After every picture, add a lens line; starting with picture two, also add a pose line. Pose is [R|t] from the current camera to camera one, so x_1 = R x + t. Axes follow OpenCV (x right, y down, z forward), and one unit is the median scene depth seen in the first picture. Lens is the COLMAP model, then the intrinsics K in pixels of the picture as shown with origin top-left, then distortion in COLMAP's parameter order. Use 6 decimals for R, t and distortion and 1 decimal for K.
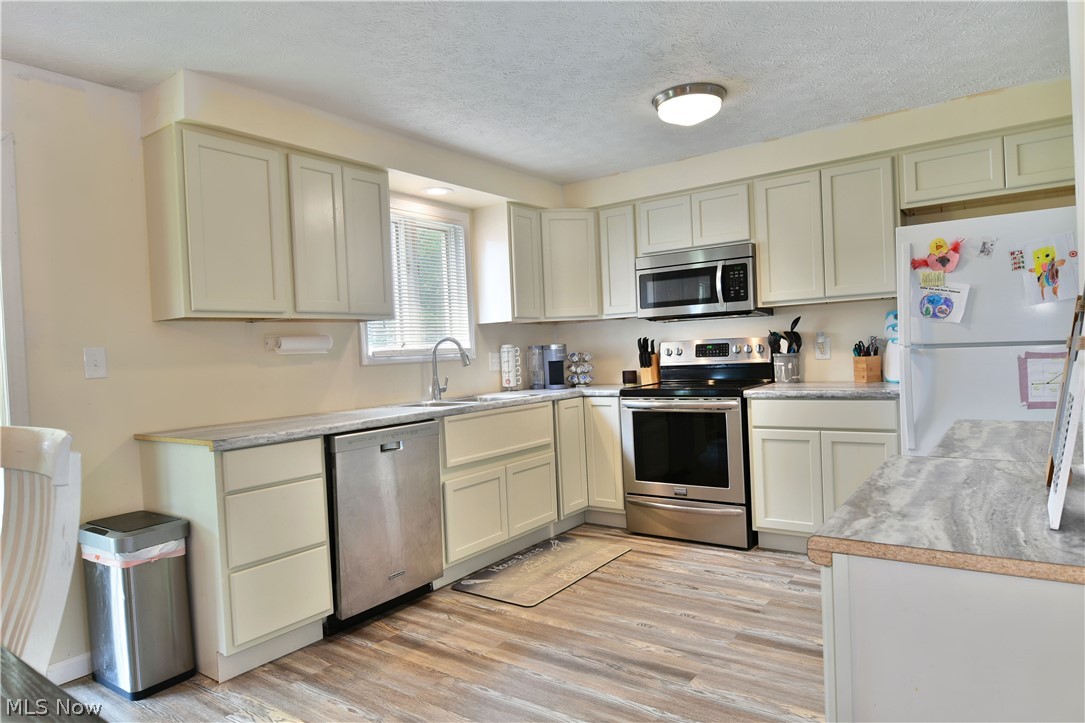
lens RADIAL K [[658.9, 0, 544.6], [0, 658.9, 365.1], [0, 0, 1]] dist [-0.012614, -0.008672]
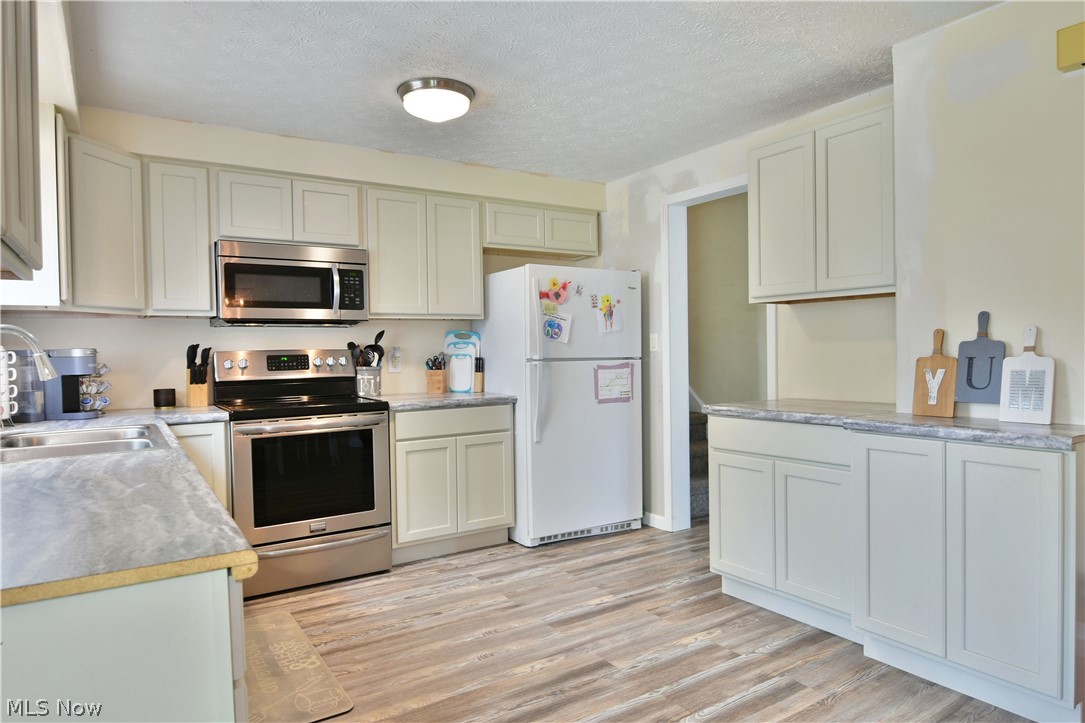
lens RADIAL K [[658.9, 0, 544.6], [0, 658.9, 366.5], [0, 0, 1]] dist [-0.012614, -0.008672]
pose [[0.355920, 0.016540, 0.934370, -0.579998], [0.021008, 0.999449, -0.025695, 0.016065], [-0.934280, 0.028775, 0.355376, 0.504104]]
